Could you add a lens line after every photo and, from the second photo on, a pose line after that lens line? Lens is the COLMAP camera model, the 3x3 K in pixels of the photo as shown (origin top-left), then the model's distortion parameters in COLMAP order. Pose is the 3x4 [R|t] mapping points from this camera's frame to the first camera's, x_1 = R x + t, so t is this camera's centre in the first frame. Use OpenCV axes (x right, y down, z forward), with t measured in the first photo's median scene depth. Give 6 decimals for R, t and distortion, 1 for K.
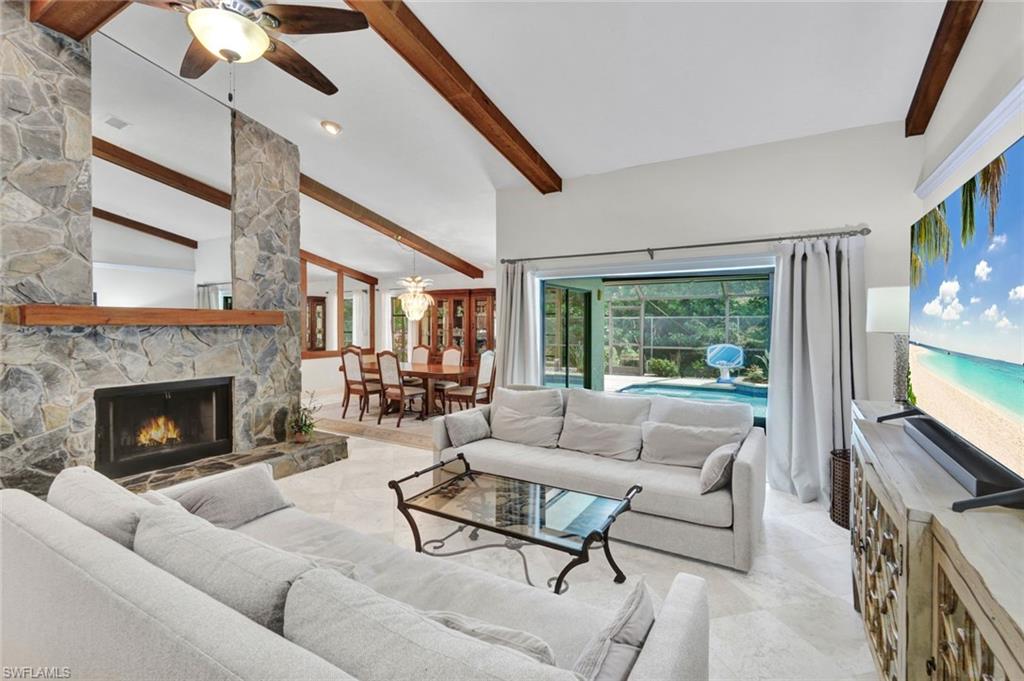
lens RADIAL K [[468.2, 0, 500.4], [0, 468.2, 330.0], [0, 0, 1]] dist [0.003390, -0.000011]
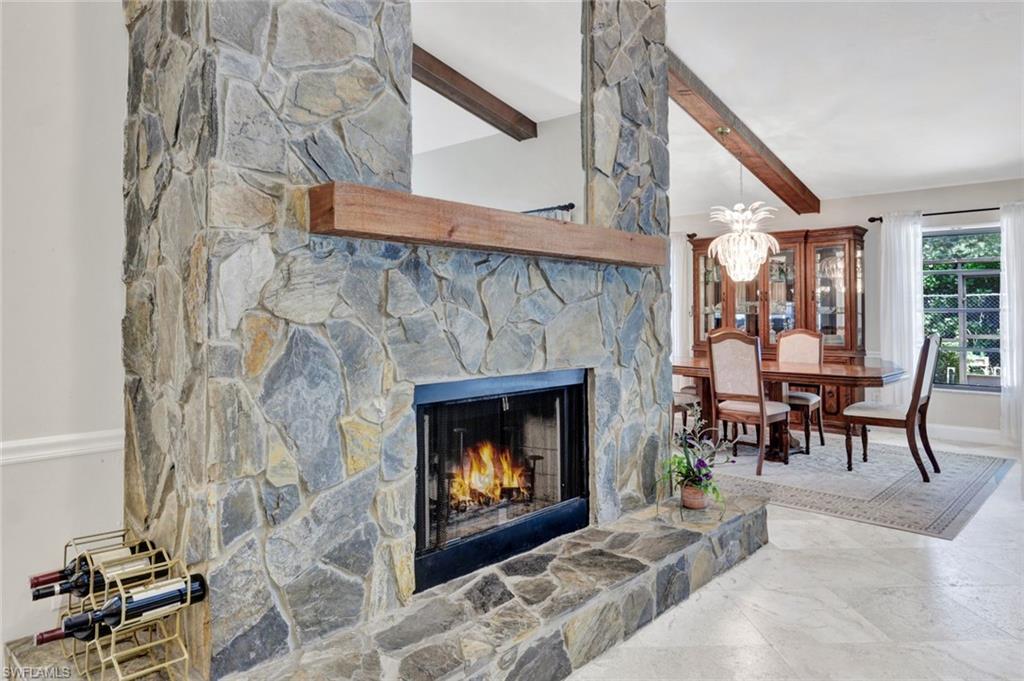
lens RADIAL K [[638.0, 0, 506.9], [0, 638.0, 309.2], [0, 0, 1]] dist [0.000907, 0.000741]
pose [[0.978975, -0.006506, -0.203879, -0.669496], [0.001314, 0.999672, -0.025589, 0.069900], [0.203978, 0.024783, 0.978662, 0.425905]]
